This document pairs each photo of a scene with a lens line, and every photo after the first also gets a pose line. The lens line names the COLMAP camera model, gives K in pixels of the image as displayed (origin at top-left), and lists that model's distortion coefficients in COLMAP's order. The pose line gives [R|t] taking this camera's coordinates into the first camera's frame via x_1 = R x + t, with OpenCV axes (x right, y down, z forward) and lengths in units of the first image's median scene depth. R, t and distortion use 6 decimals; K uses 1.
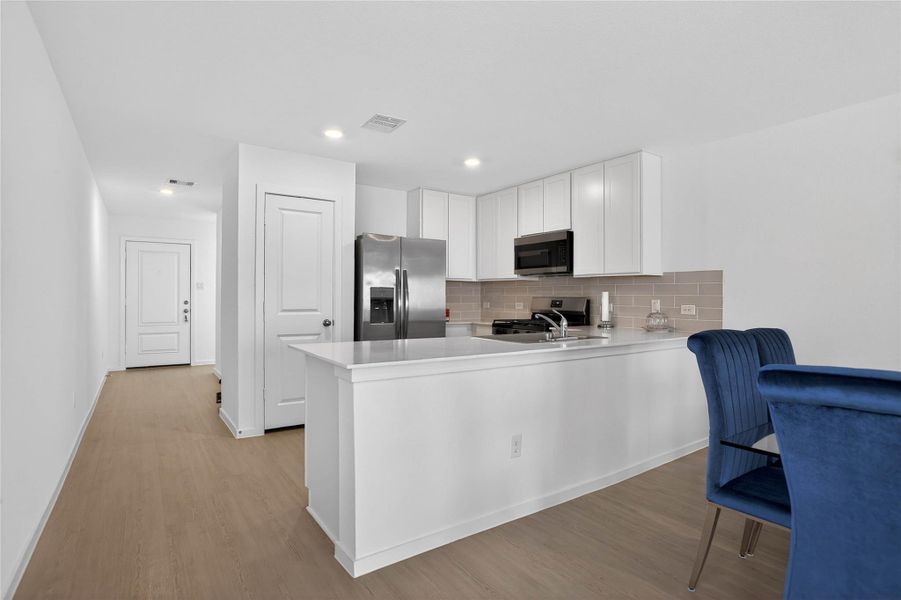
lens RADIAL K [[465.4, 0, 451.7], [0, 465.4, 300.0], [0, 0, 1]] dist [-0.038147, 0.014557]
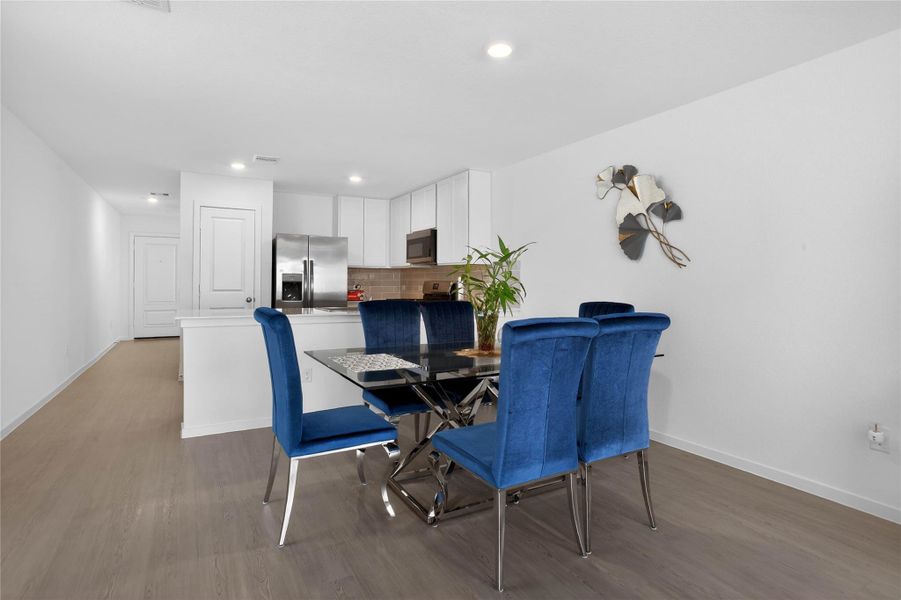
lens RADIAL K [[465.4, 0, 446.3], [0, 465.4, 282.4], [0, 0, 1]] dist [-0.038147, 0.014557]
pose [[0.996364, -0.000235, -0.085197, 0.394810], [-0.000118, 0.999991, -0.004130, 0.003584], [0.085197, 0.004125, 0.996356, -0.278441]]
